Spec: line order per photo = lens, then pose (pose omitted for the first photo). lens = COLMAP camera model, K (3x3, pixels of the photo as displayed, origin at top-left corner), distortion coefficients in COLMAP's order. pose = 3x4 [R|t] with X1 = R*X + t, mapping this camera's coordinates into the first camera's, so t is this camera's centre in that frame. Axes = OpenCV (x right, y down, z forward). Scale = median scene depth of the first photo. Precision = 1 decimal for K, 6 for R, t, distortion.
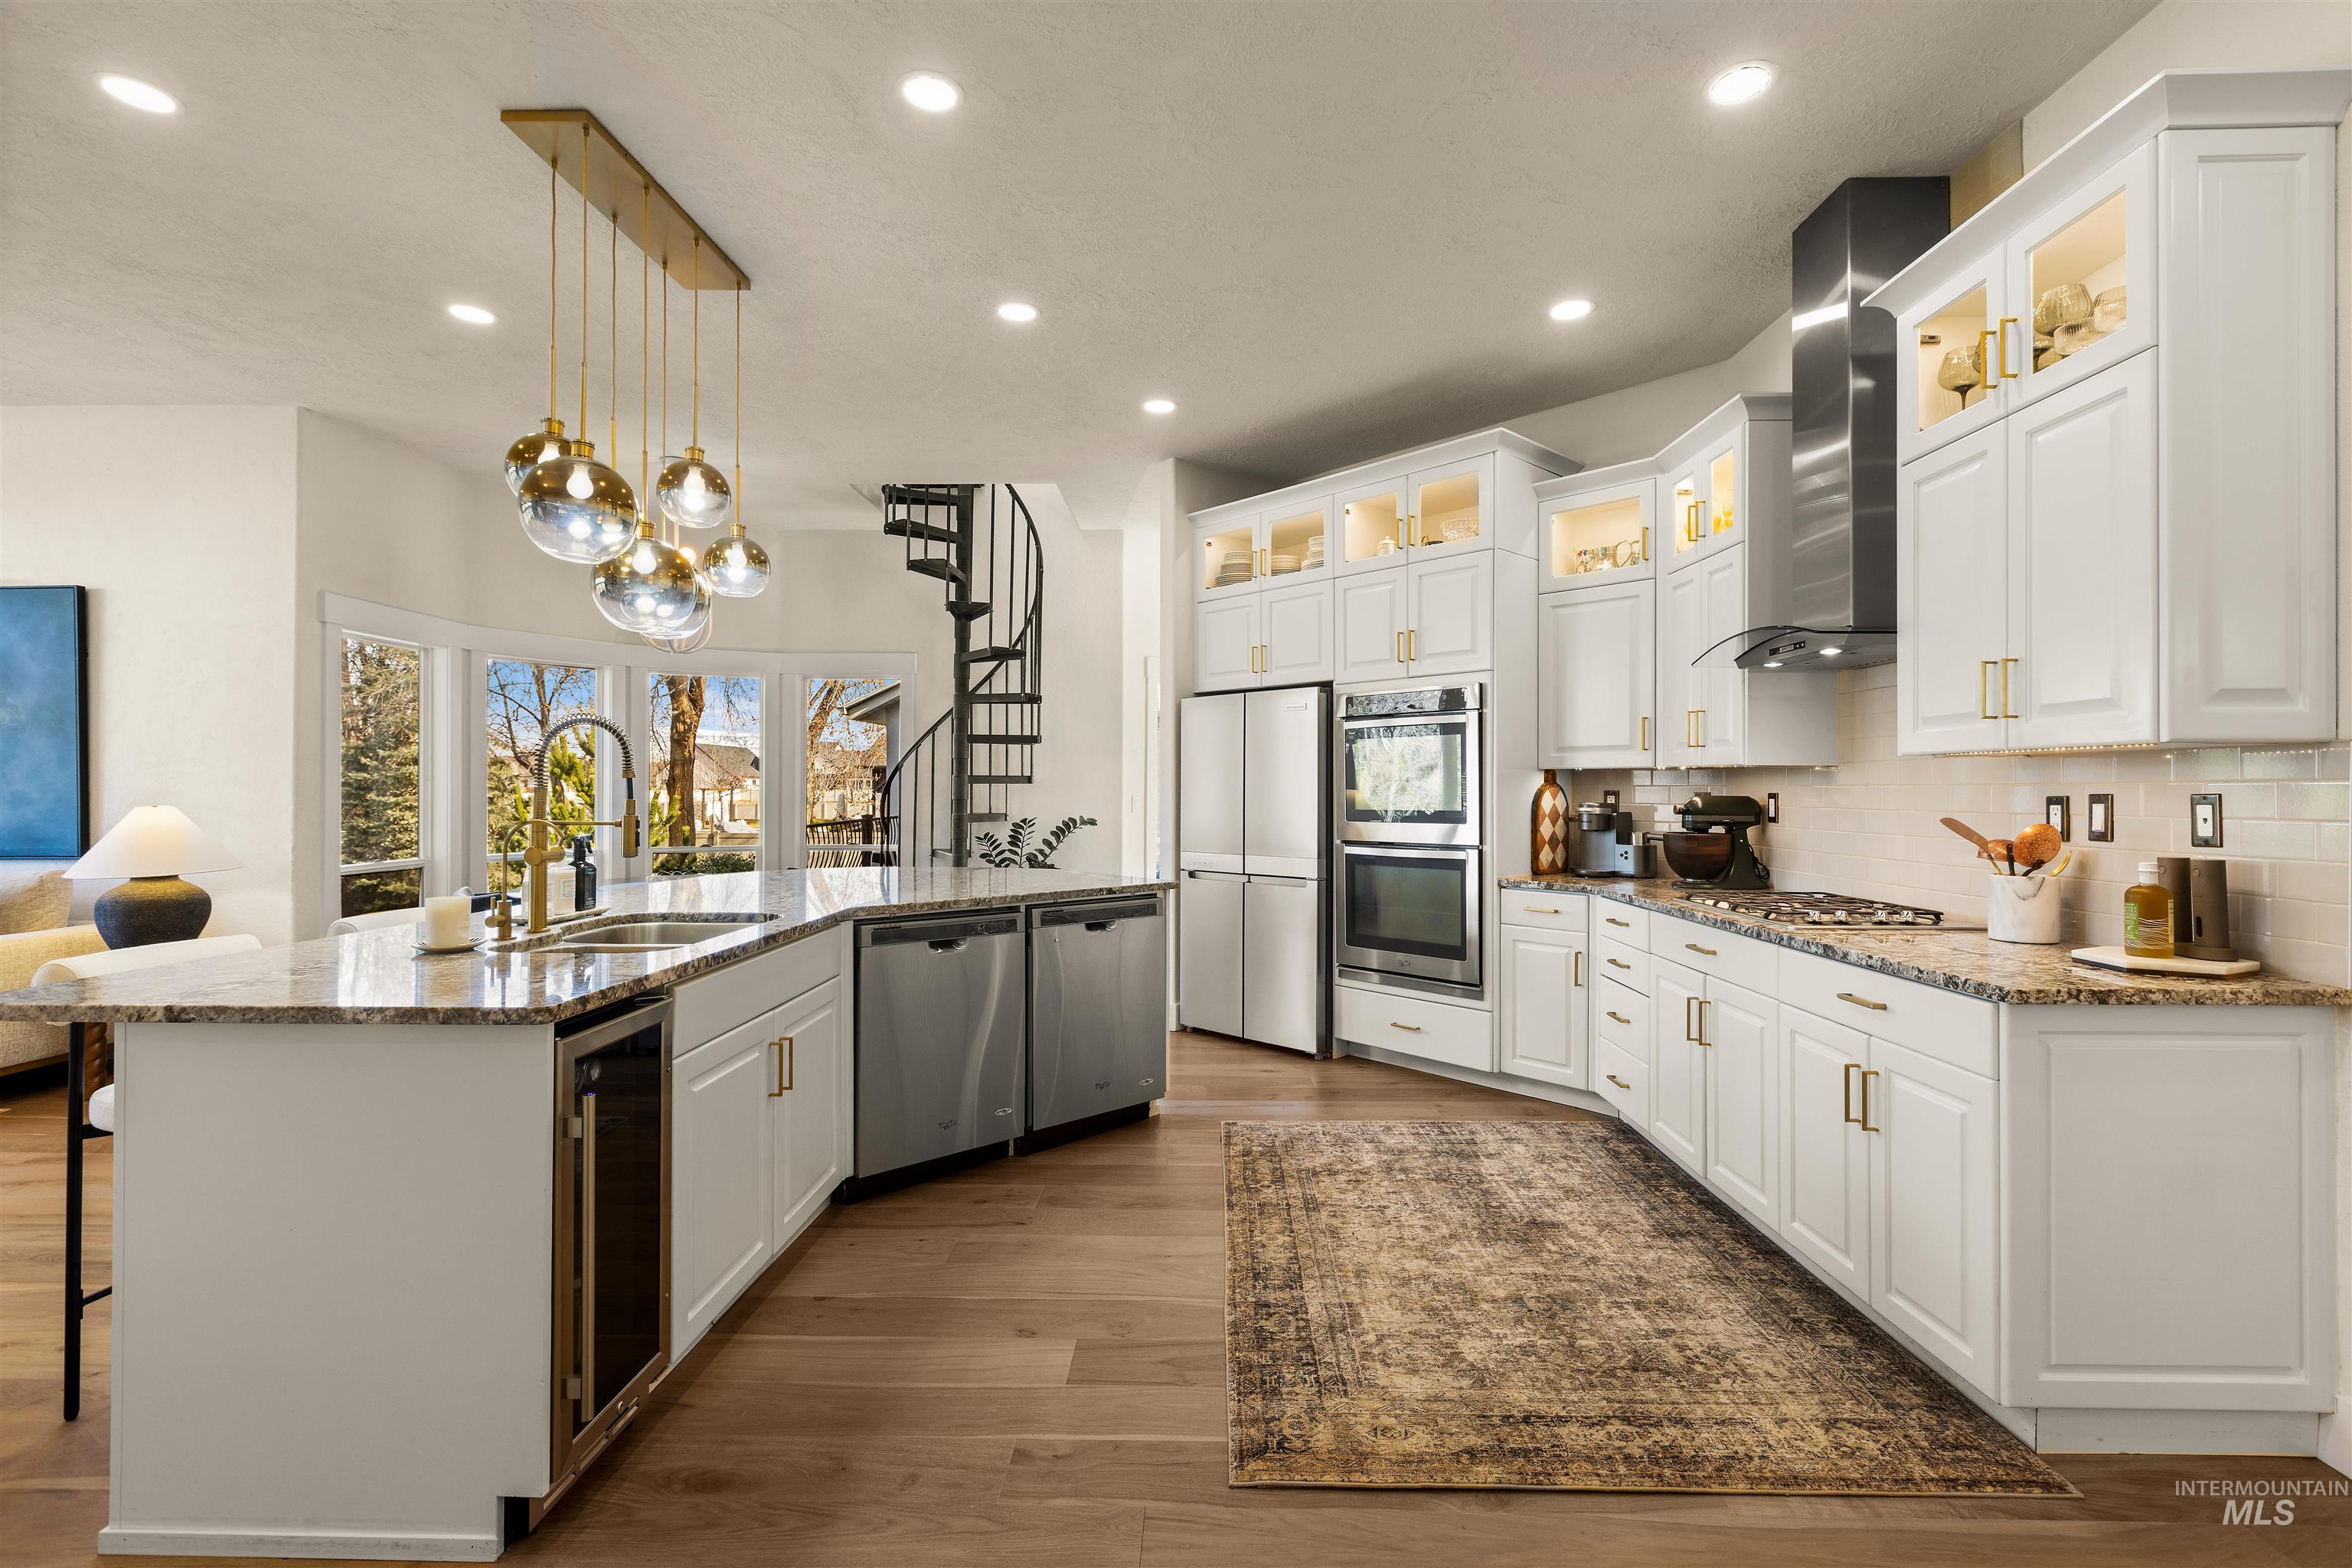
lens RADIAL K [[1052.9, 0, 1187.8], [0, 1052.9, 787.4], [0, 0, 1]] dist [0.000642, -0.000493]
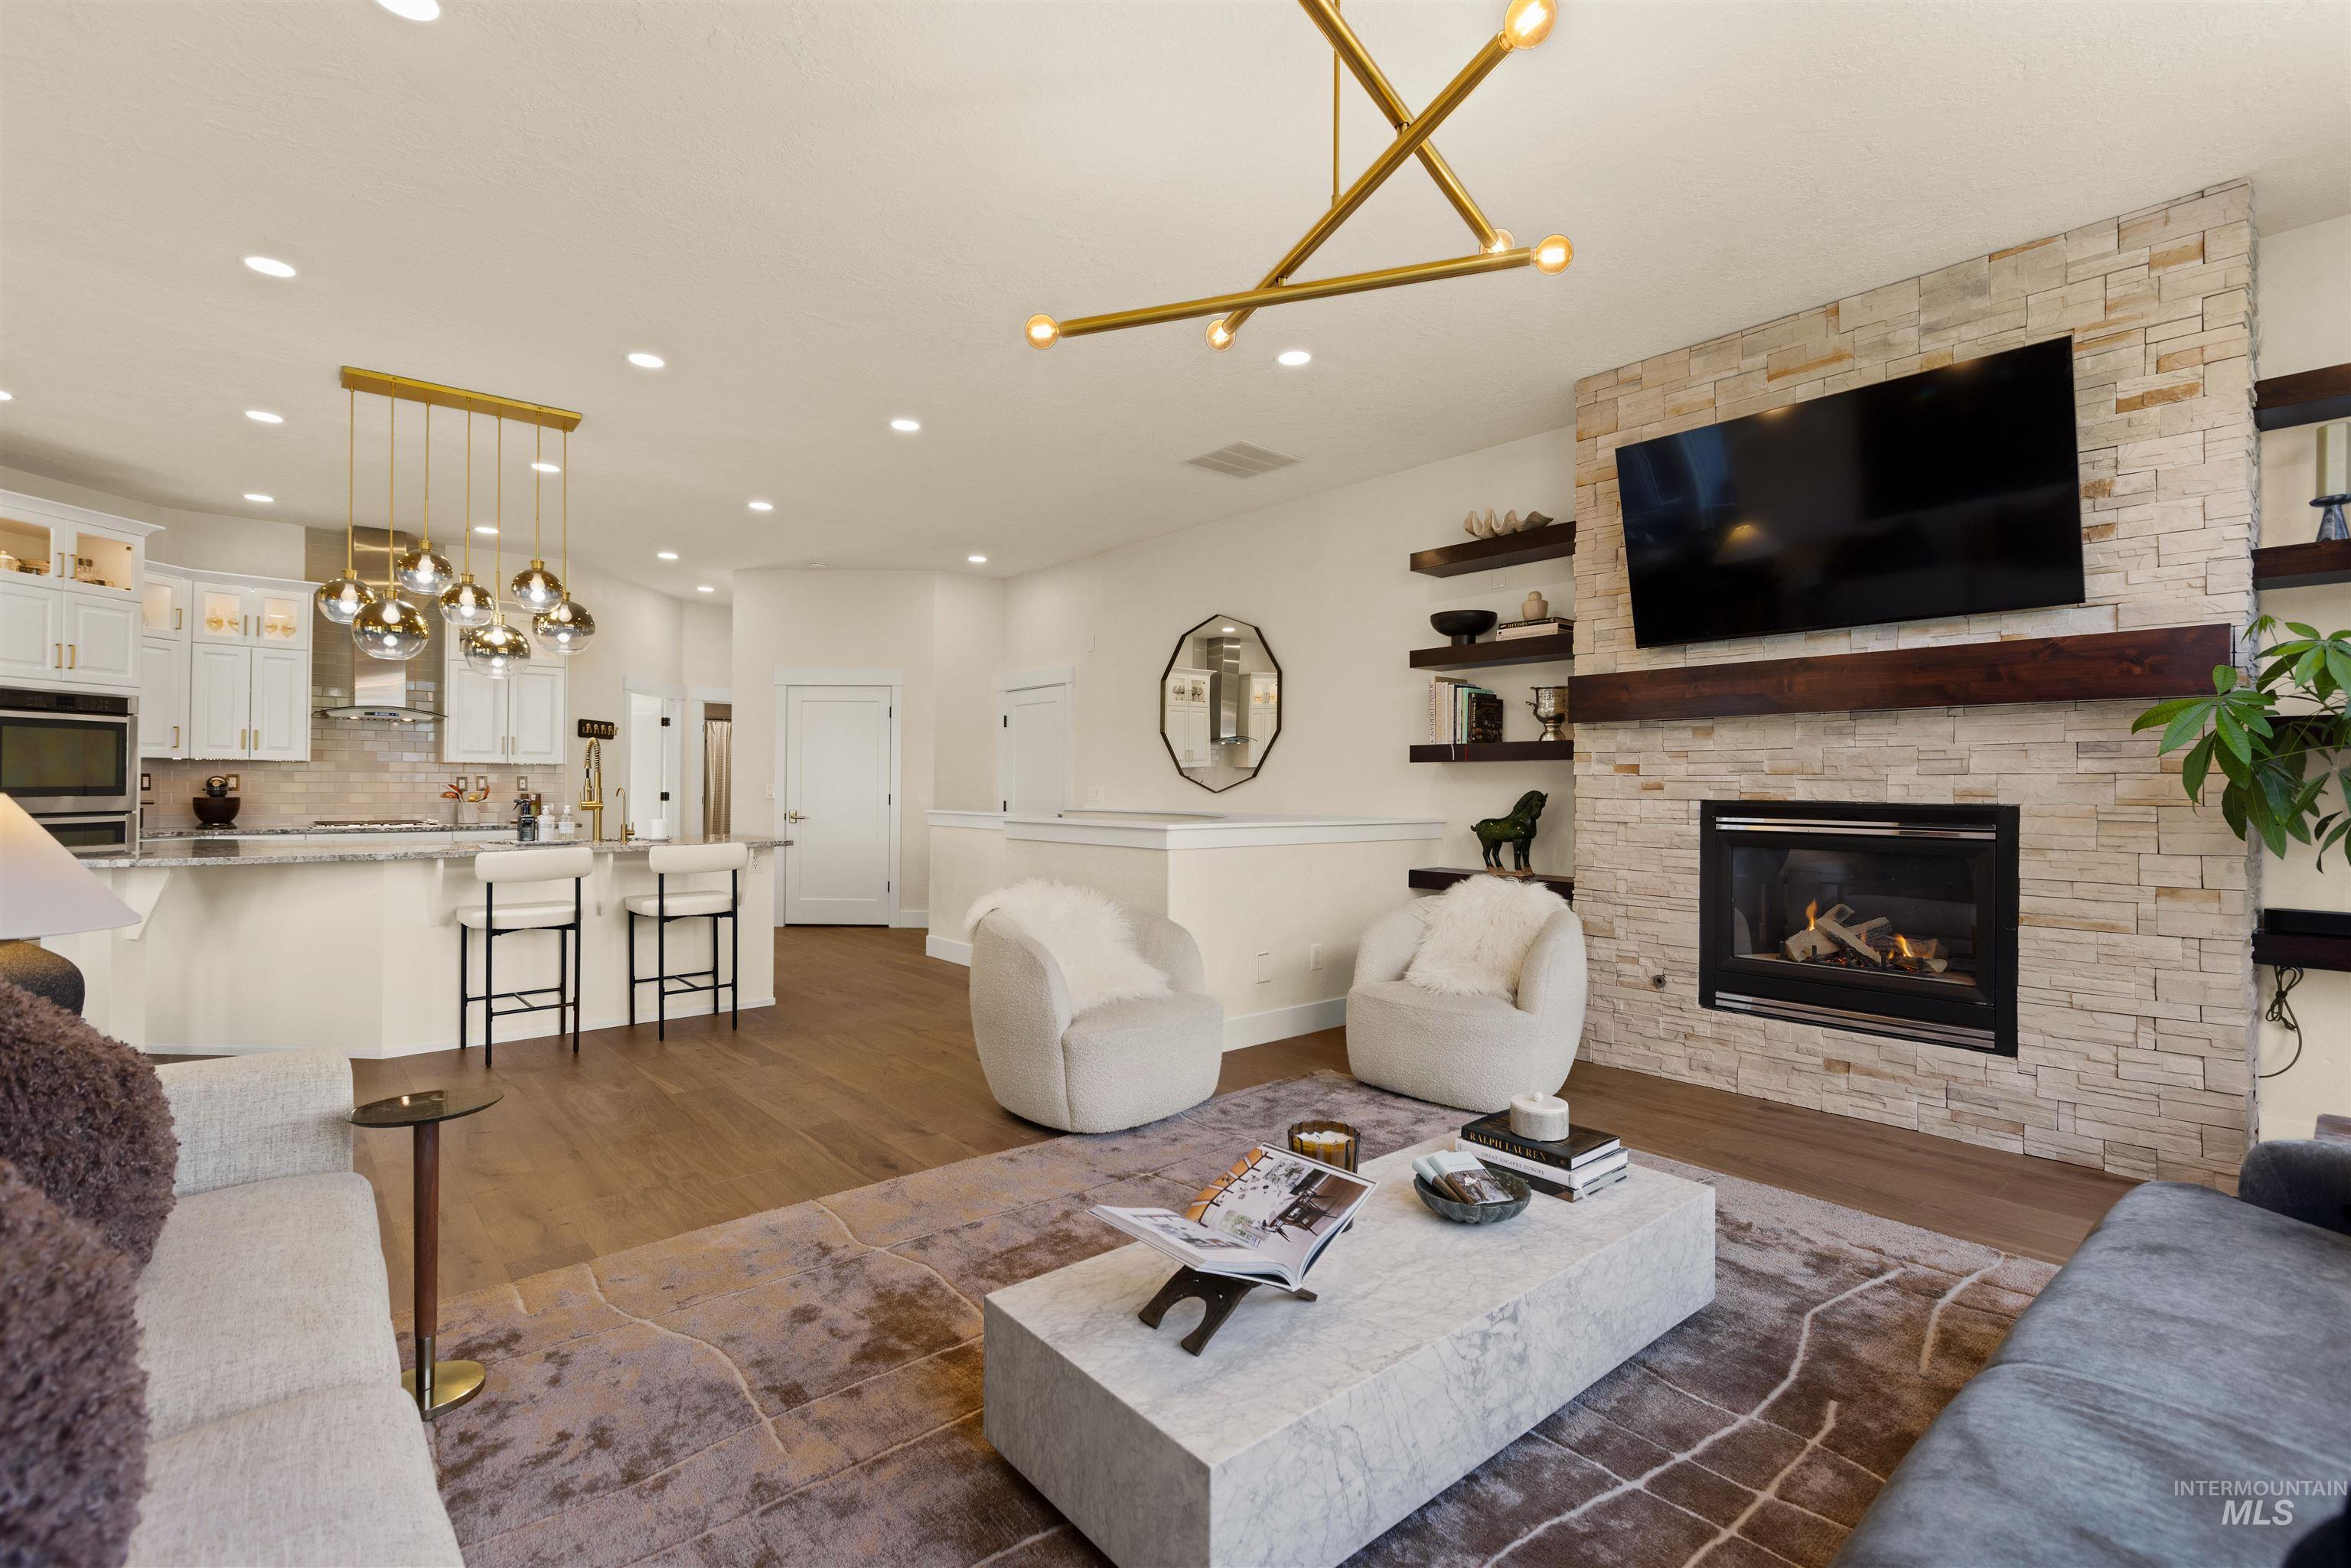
lens RADIAL K [[1052.4, 0, 1181.0], [0, 1052.4, 781.6], [0, 0, 1]] dist [0.000642, -0.000493]
pose [[-0.670533, -0.004123, 0.741868, -1.914731], [-0.007659, 0.999970, -0.001365, 0.007669], [-0.741840, -0.006598, -0.670544, 1.019141]]
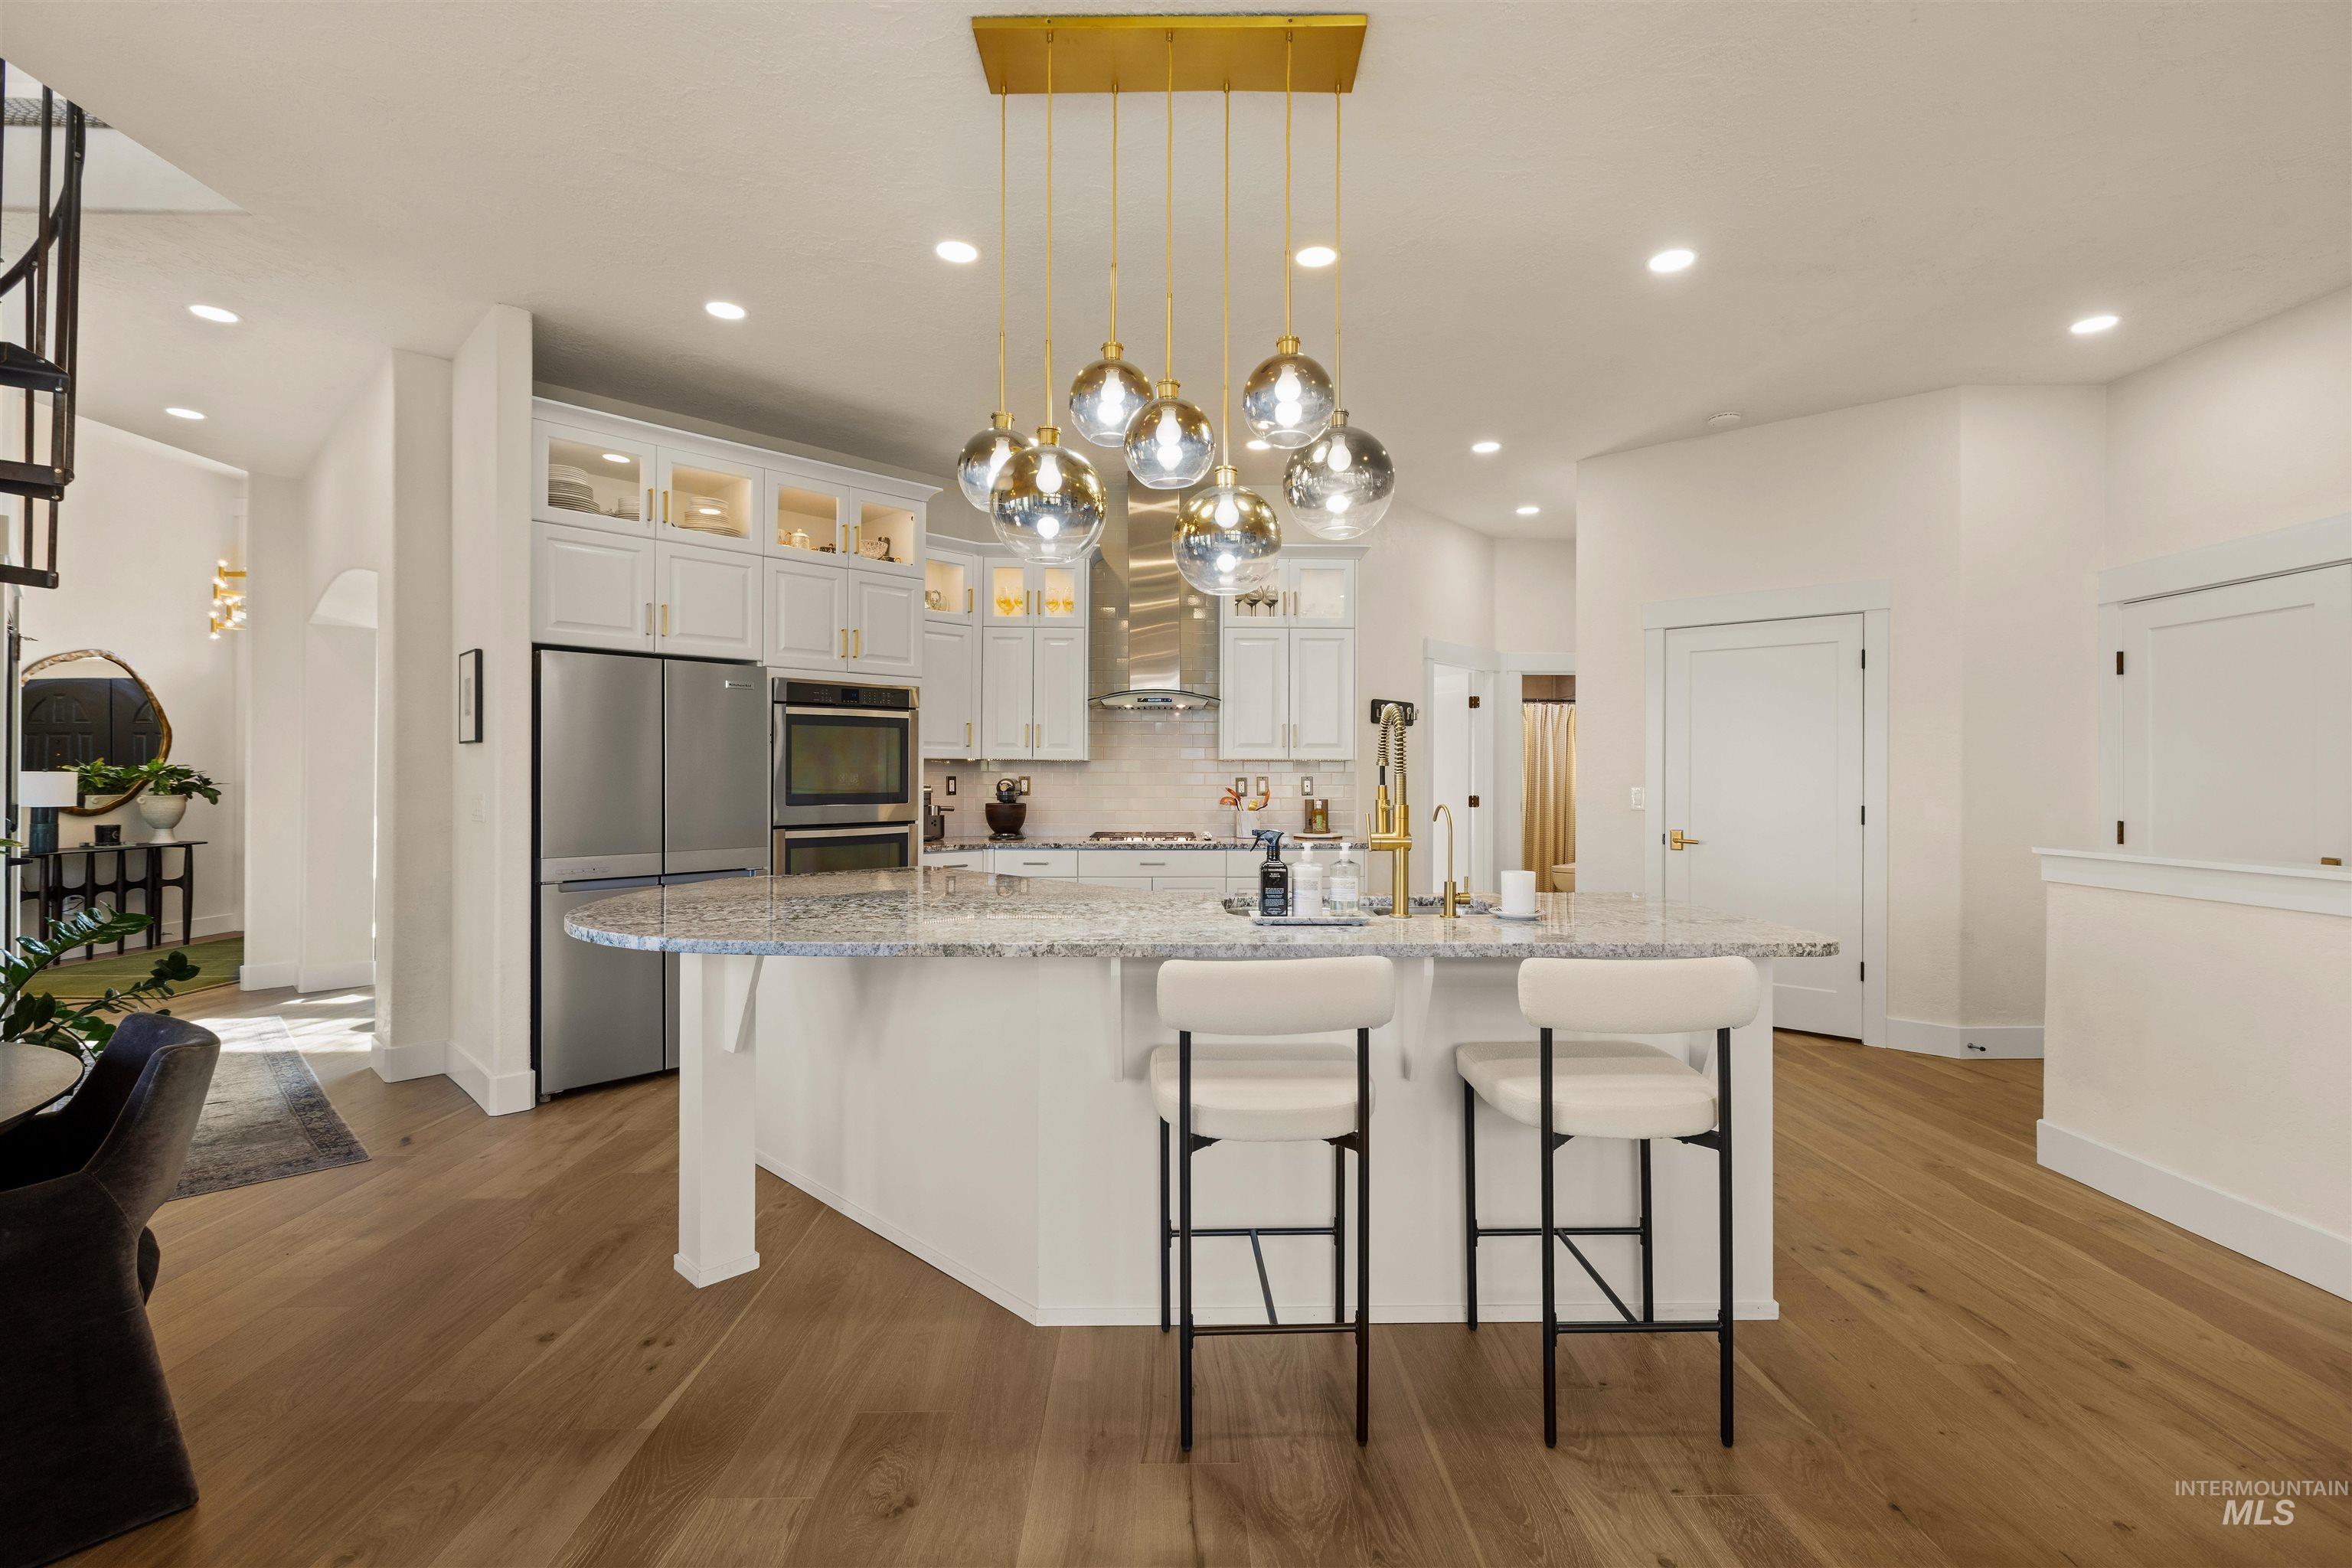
lens RADIAL K [[1052.9, 0, 1183.2], [0, 1052.9, 773.4], [0, 0, 1]] dist [0.000642, -0.000493]
pose [[-0.033401, 0.000693, 0.999442, -1.059953], [-0.002537, 0.999996, -0.000779, 0.000757], [-0.999439, -0.002562, -0.033399, 0.825656]]
